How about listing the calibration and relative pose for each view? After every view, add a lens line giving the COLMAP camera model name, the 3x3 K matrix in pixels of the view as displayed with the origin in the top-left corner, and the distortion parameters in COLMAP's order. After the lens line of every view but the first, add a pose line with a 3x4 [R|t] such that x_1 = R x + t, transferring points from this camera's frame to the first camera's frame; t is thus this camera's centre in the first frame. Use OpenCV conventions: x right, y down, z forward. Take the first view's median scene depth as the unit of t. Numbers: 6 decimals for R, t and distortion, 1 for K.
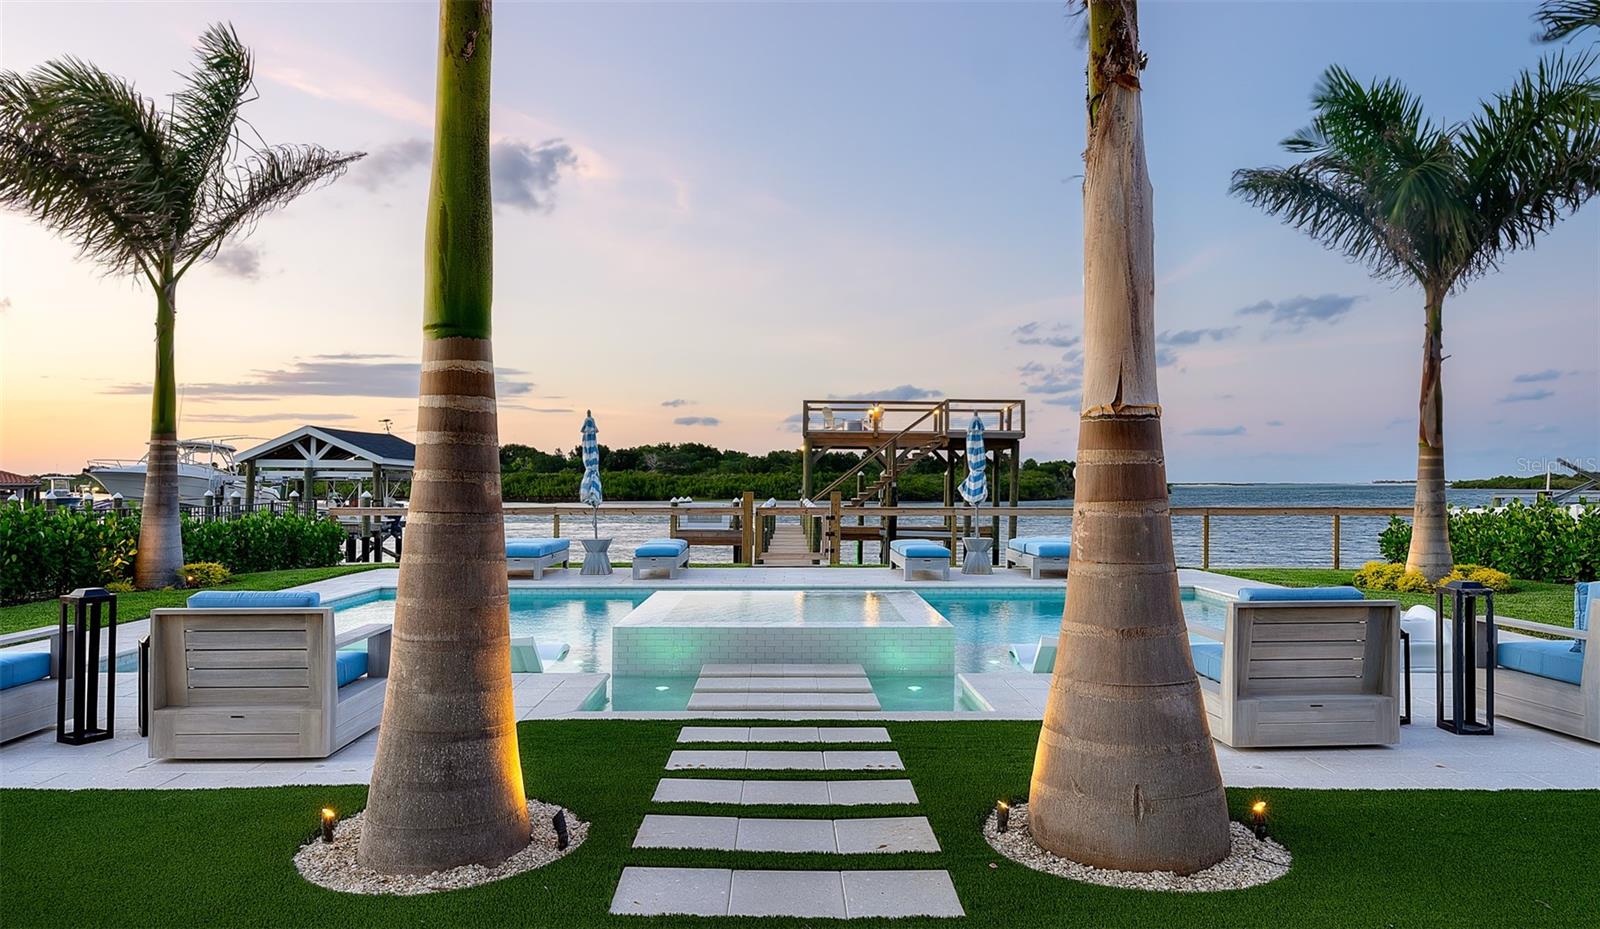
lens RADIAL K [[1006.0, 0, 783.6], [0, 1006.0, 462.5], [0, 0, 1]] dist [-0.002872, -0.000048]
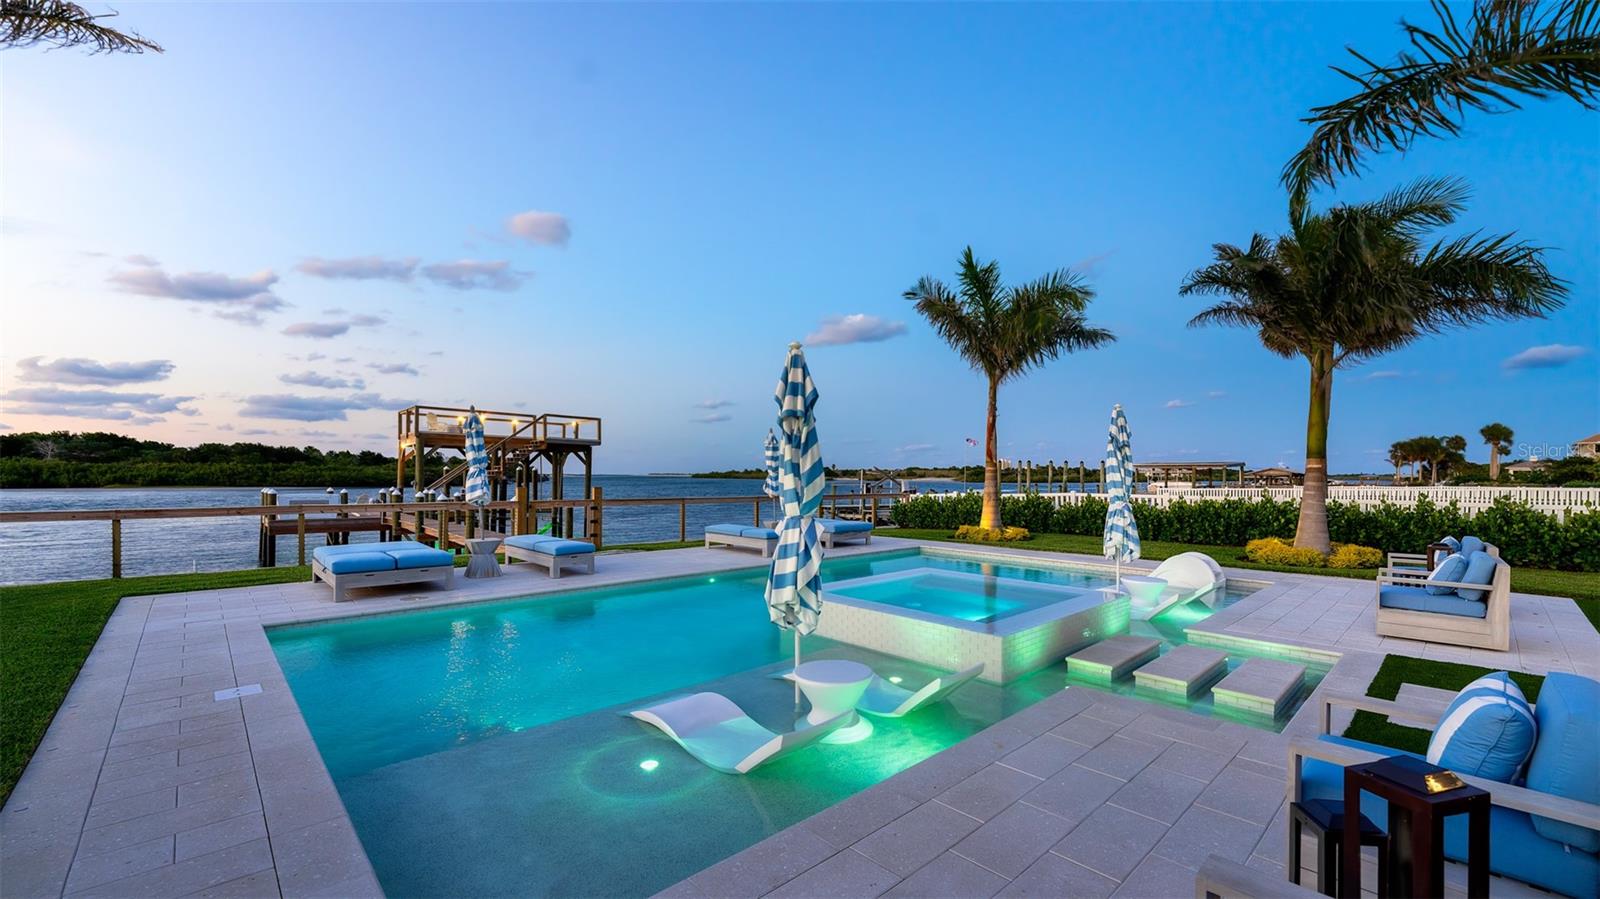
lens RADIAL K [[642.0, 0, 803.3], [0, 642.0, 476.5], [0, 0, 1]] dist [-0.000426, -0.000800]
pose [[0.725452, 0.003819, 0.688262, -0.164117], [-0.021179, 0.999635, 0.016777, -0.001369], [-0.687947, -0.026748, 0.725268, 0.140491]]
